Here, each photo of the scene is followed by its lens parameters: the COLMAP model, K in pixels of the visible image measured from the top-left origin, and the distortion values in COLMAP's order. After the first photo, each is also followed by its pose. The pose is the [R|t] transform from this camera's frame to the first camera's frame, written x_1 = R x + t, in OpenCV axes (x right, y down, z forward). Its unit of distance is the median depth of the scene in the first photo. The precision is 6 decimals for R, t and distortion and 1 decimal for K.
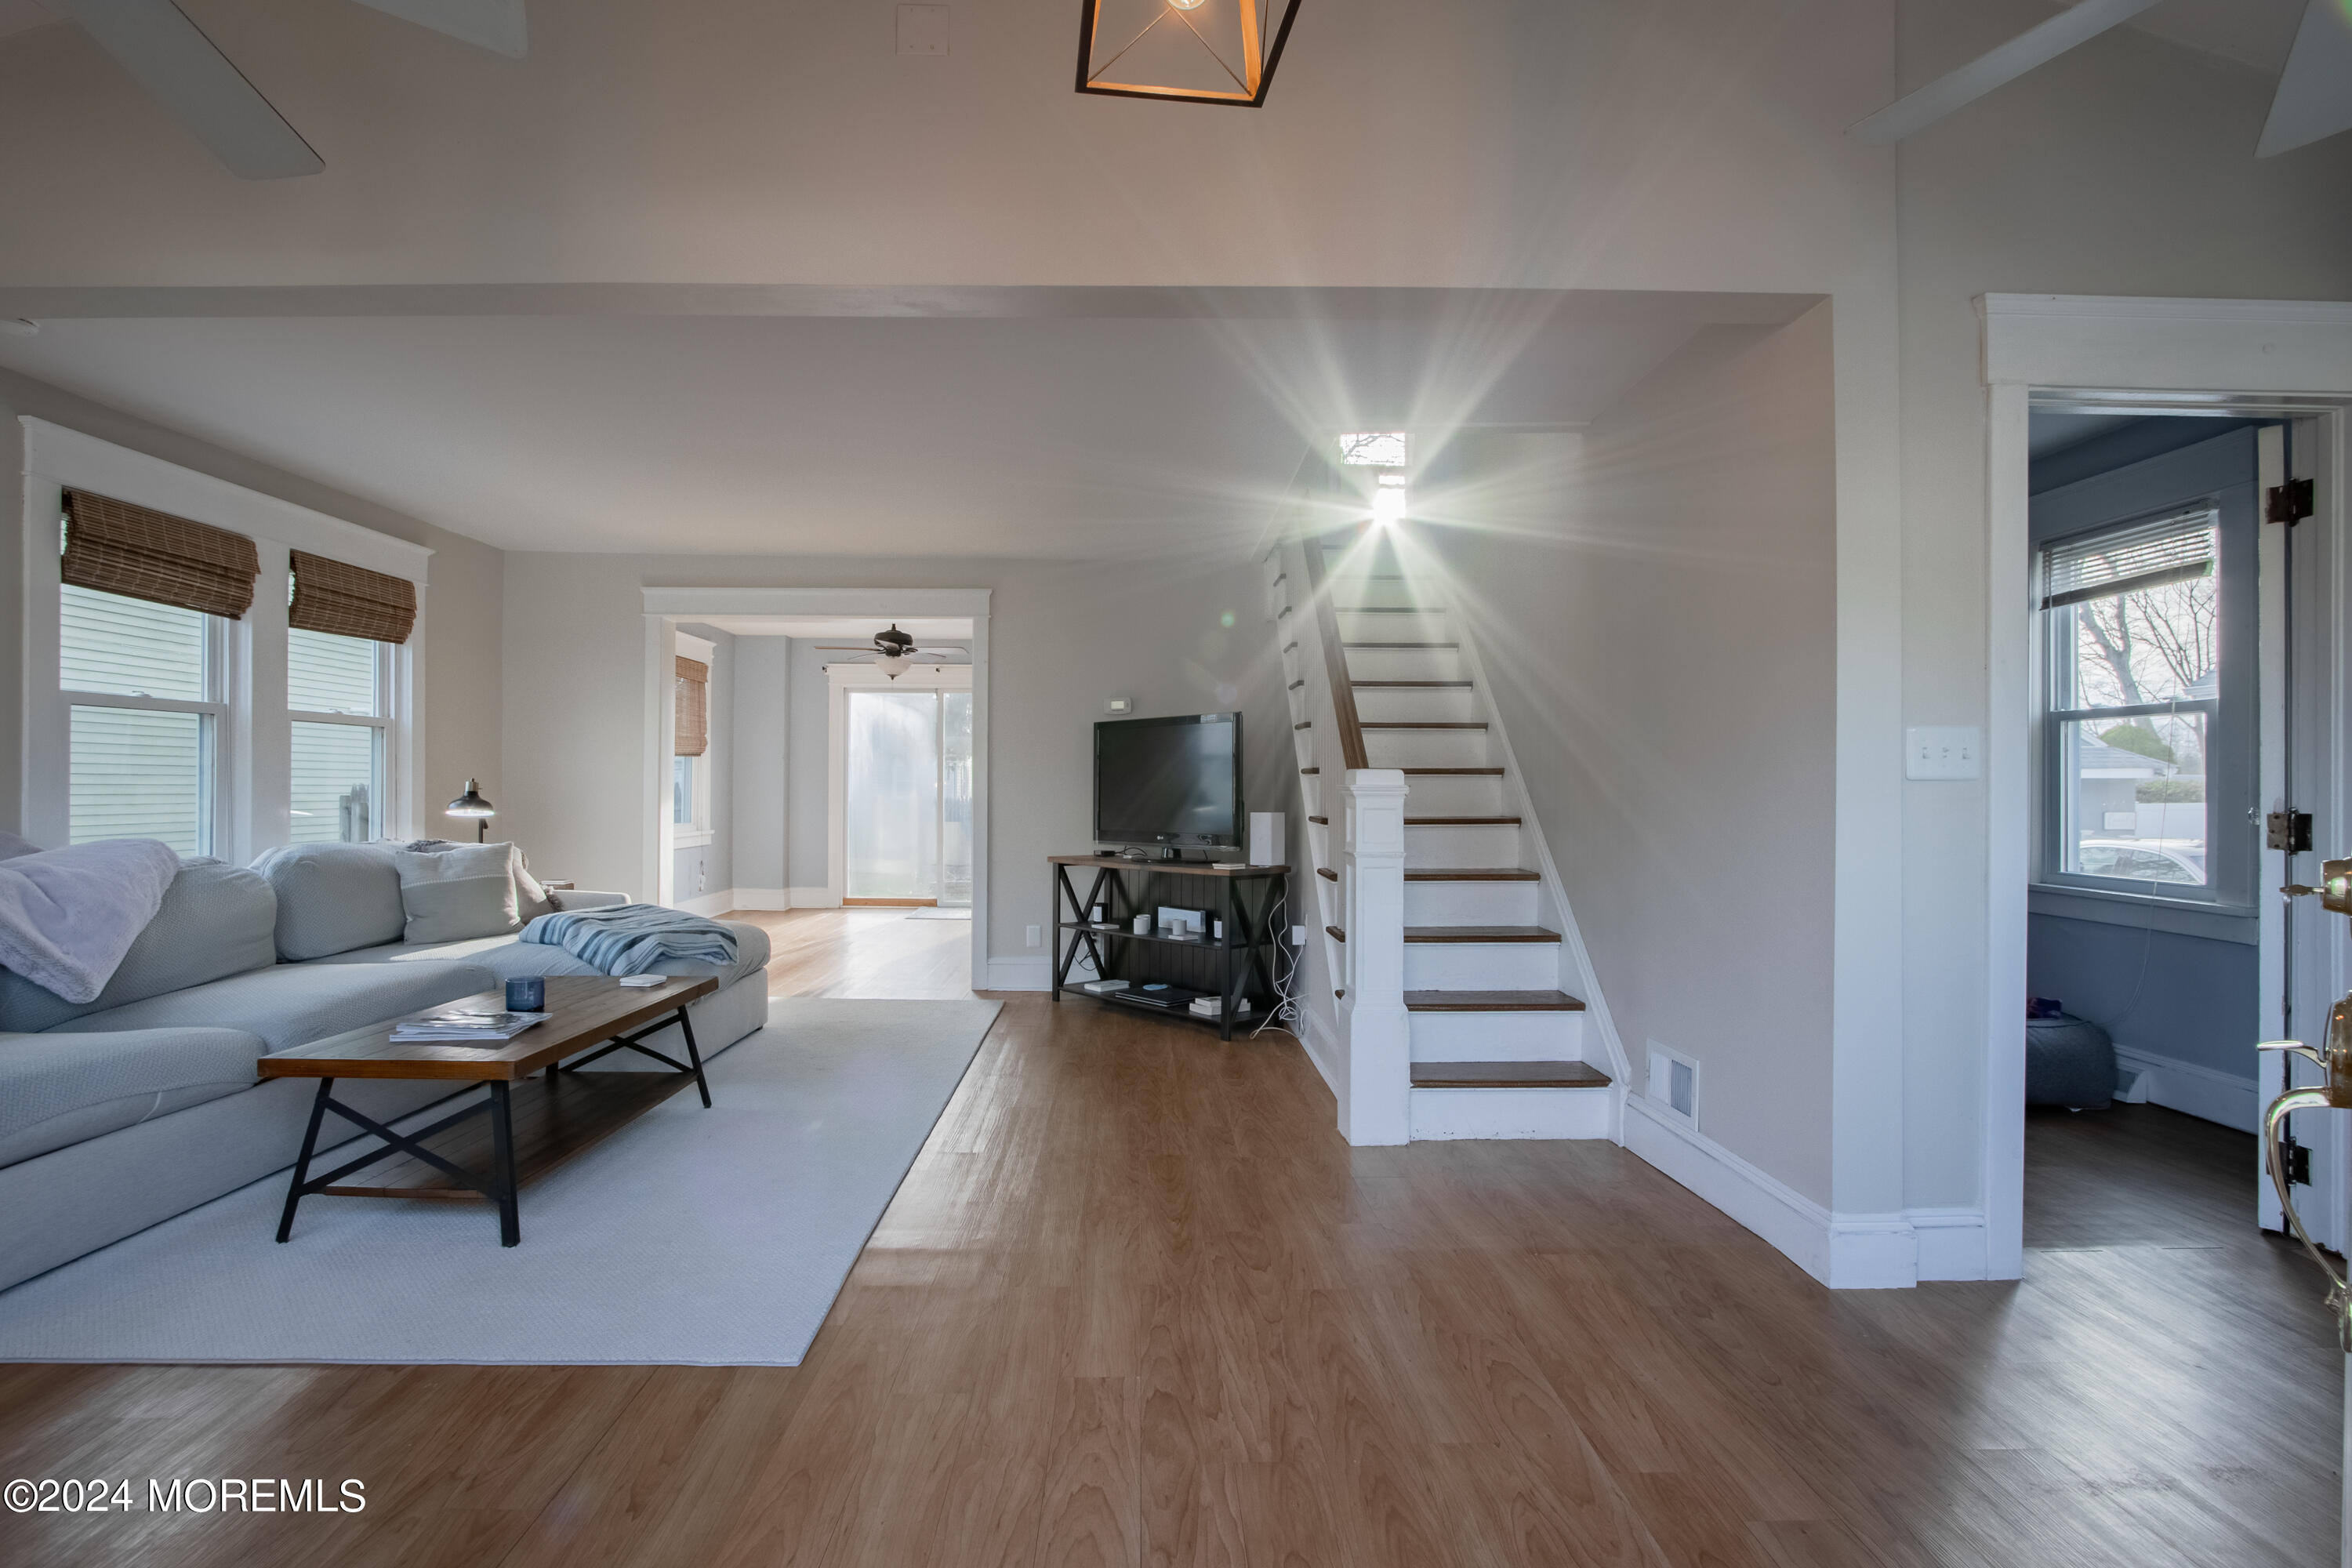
lens RADIAL K [[1100.1, 0, 1176.8], [0, 1100.1, 783.0], [0, 0, 1]] dist [-0.014594, 0.002840]
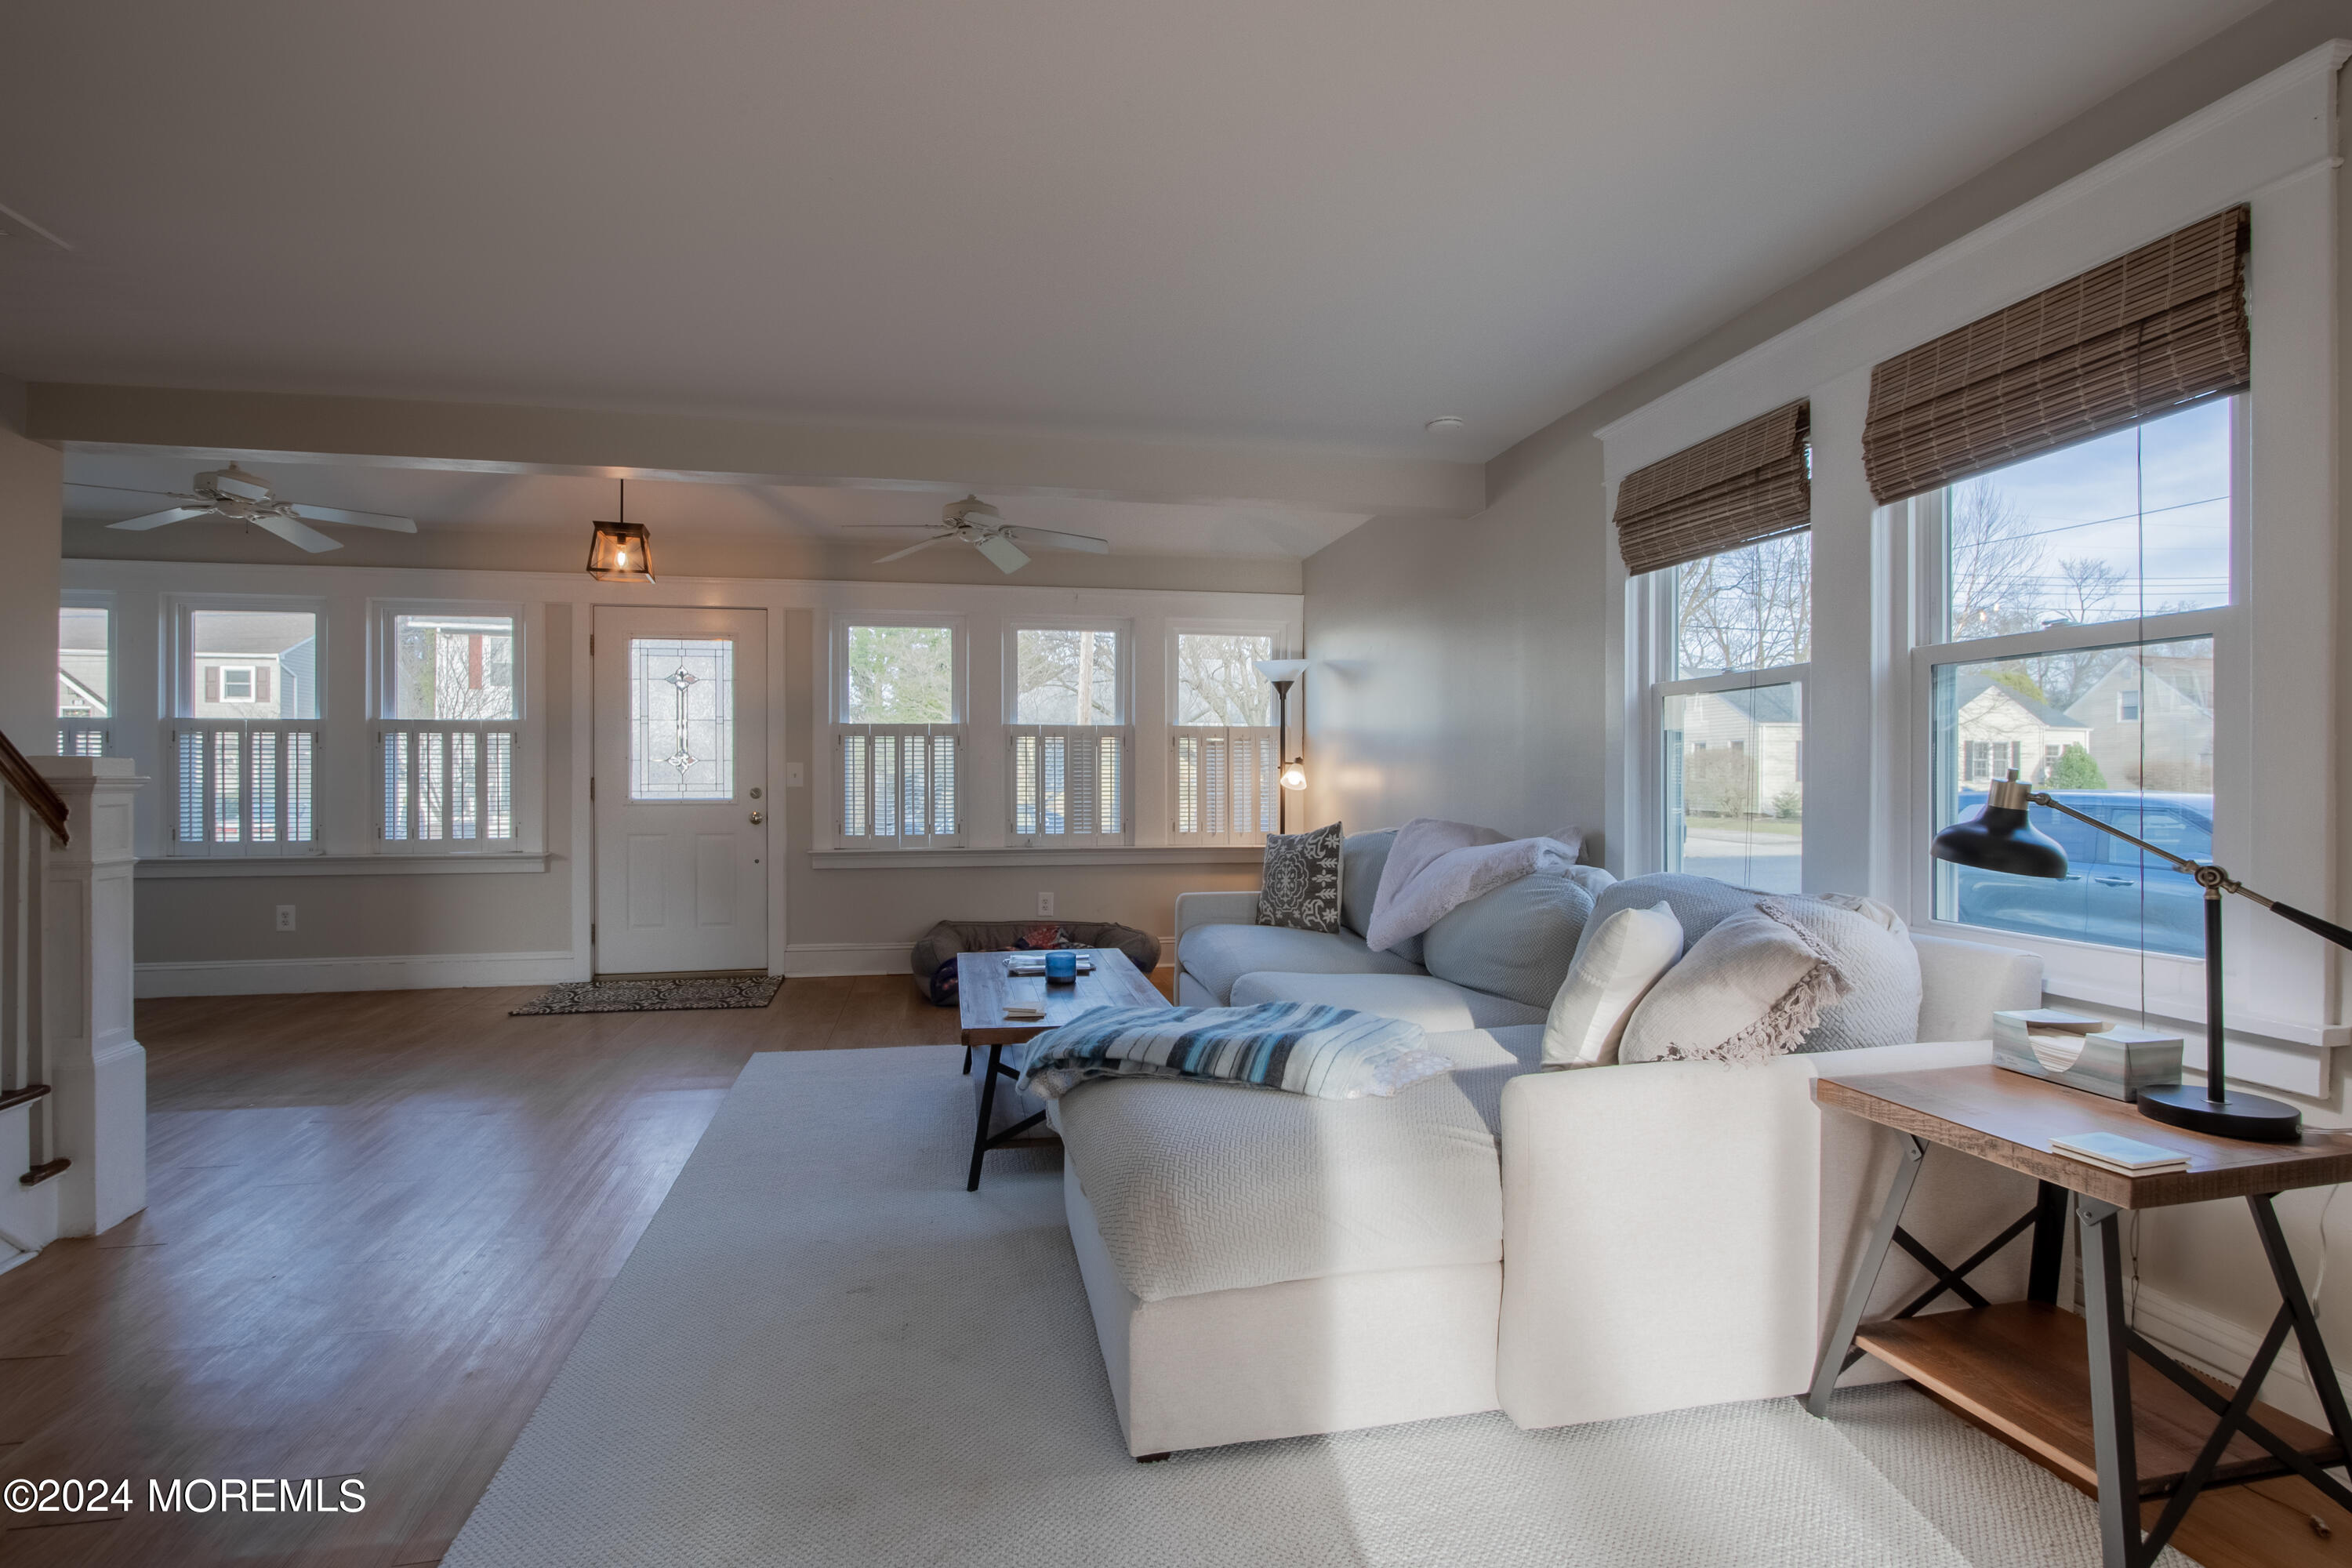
lens RADIAL K [[1100.1, 0, 1163.3], [0, 1100.1, 785.0], [0, 0, 1]] dist [-0.014594, 0.002840]
pose [[-0.986708, -0.008870, -0.162263, -0.359340], [-0.009281, 0.999955, 0.001775, 0.003416], [0.162240, 0.003258, -0.986746, 1.489544]]
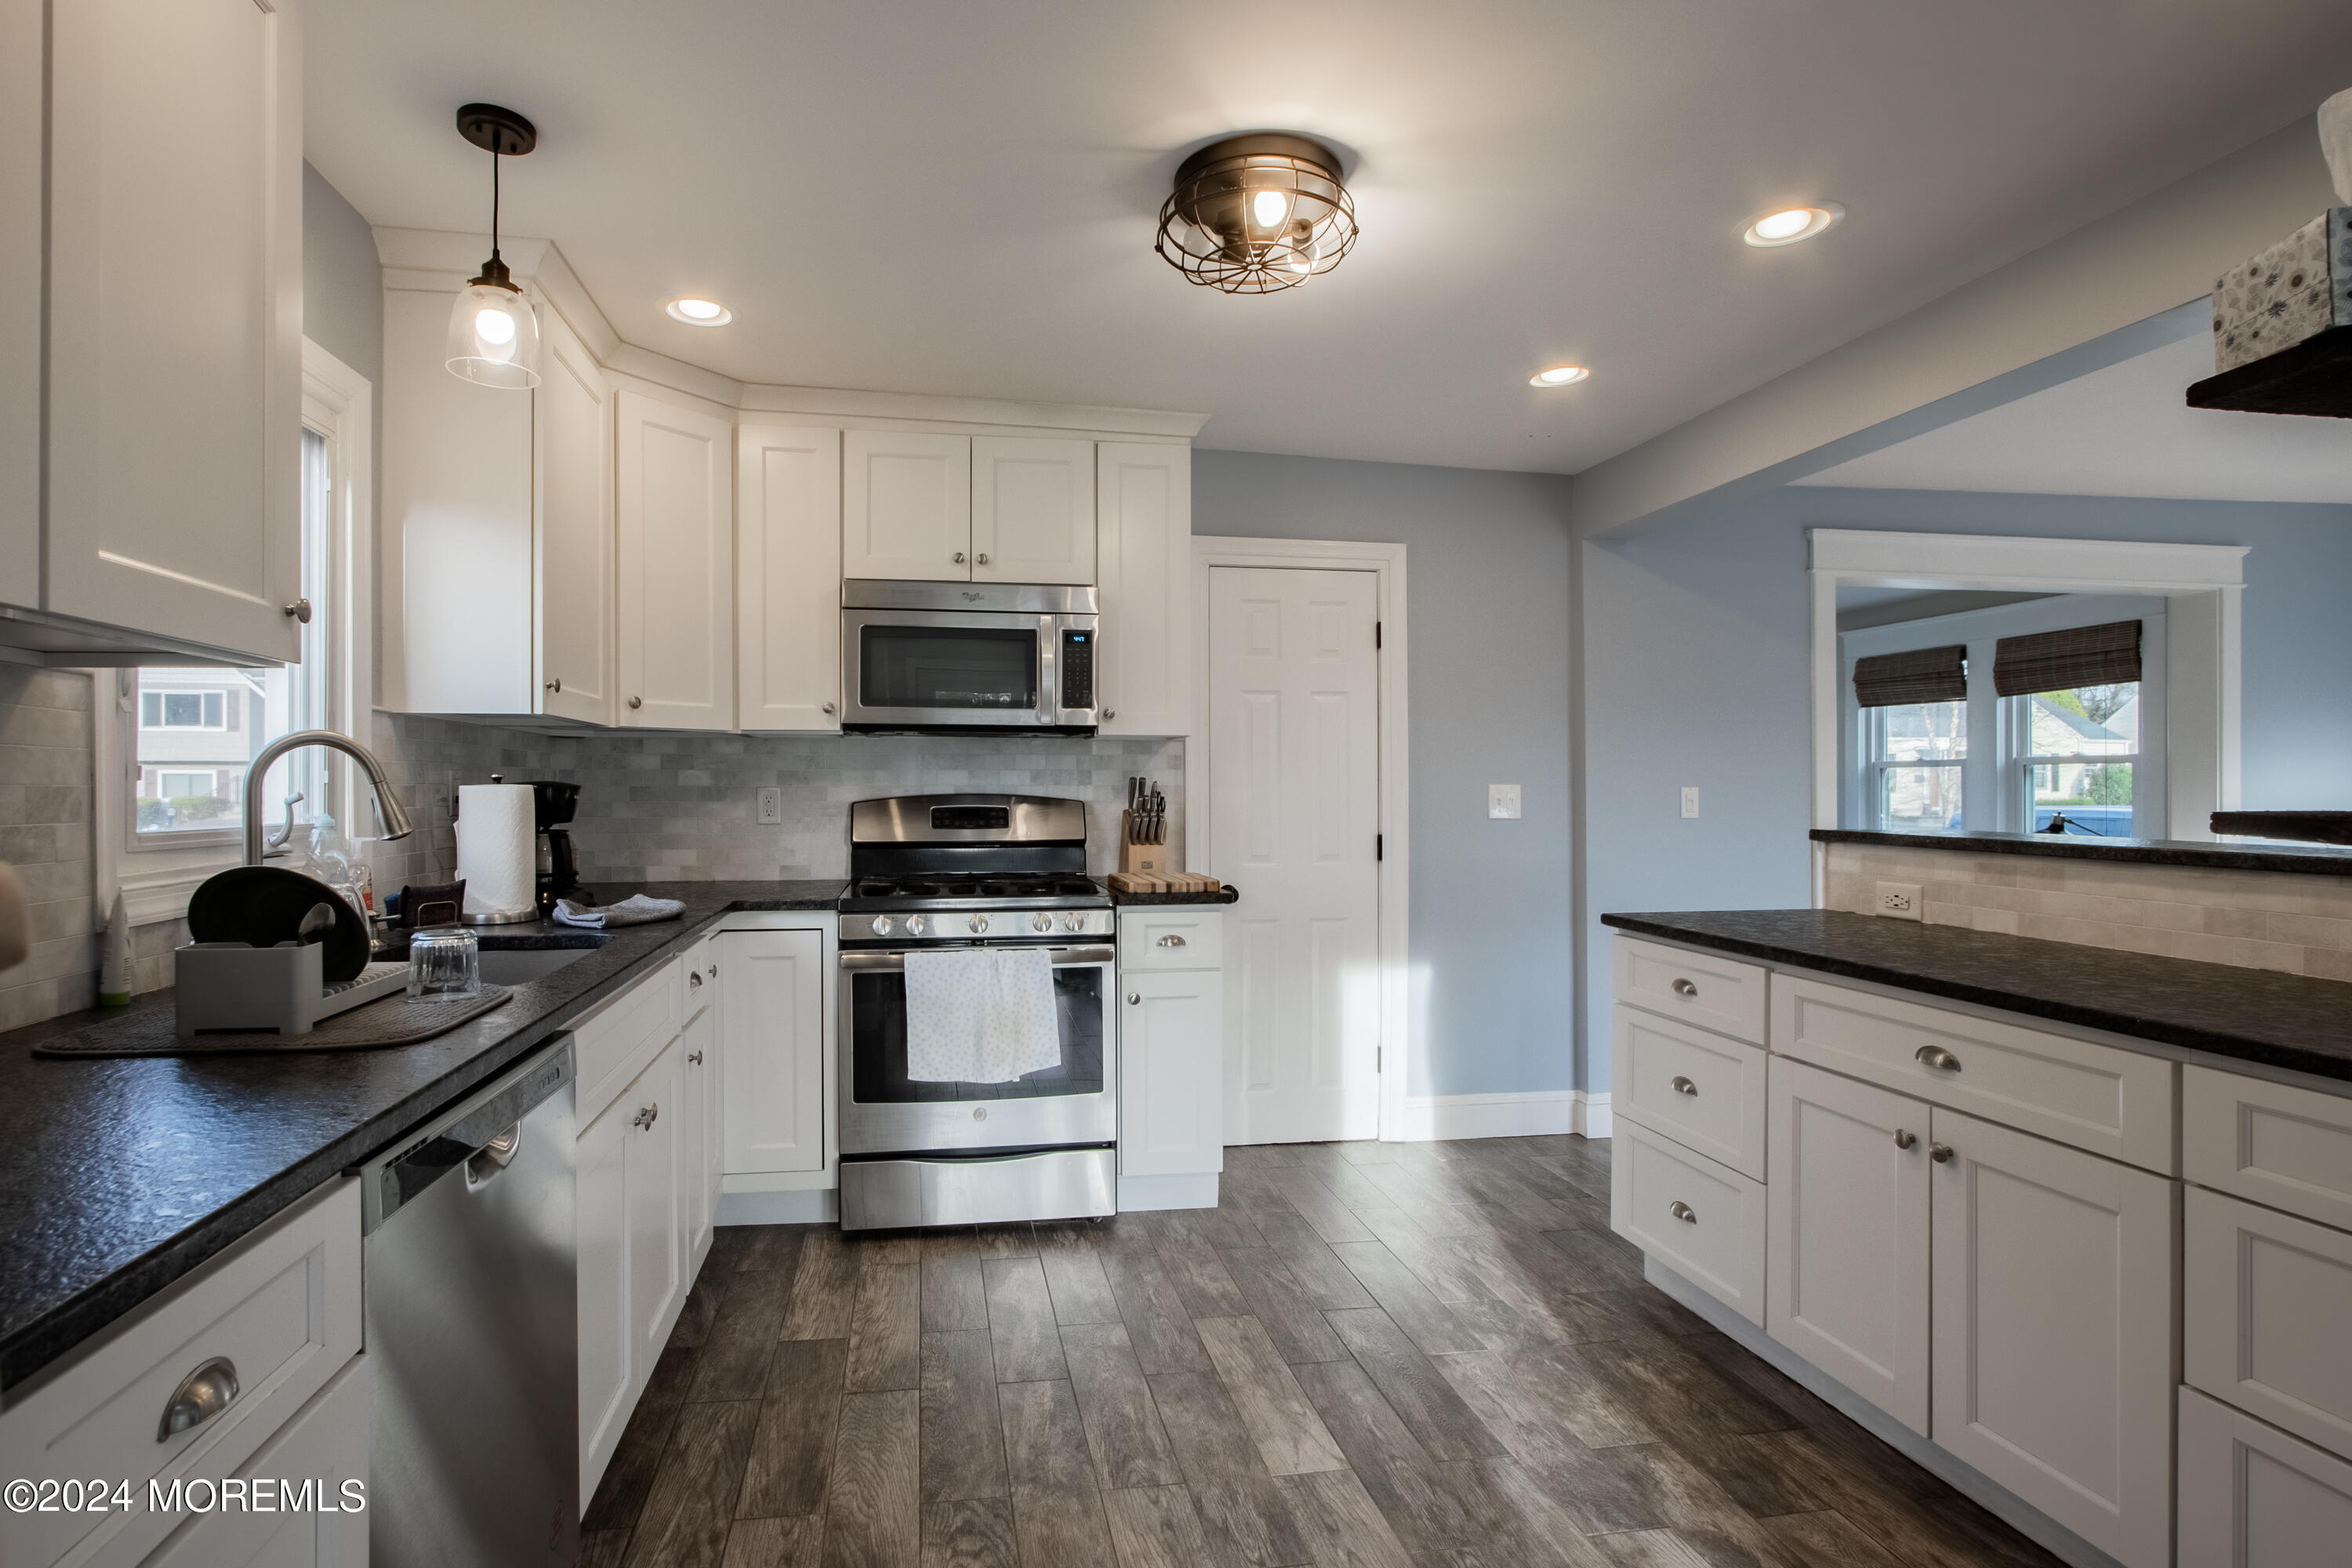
lens RADIAL K [[1122.4, 0, 1152.6], [0, 1122.4, 786.8], [0, 0, 1]] dist [0.002666, -0.000314]
pose [[-0.988623, -0.011790, -0.149952, 0.419078], [-0.011130, 0.999924, -0.005239, -0.014174], [0.150003, -0.003511, -0.988679, 2.199514]]
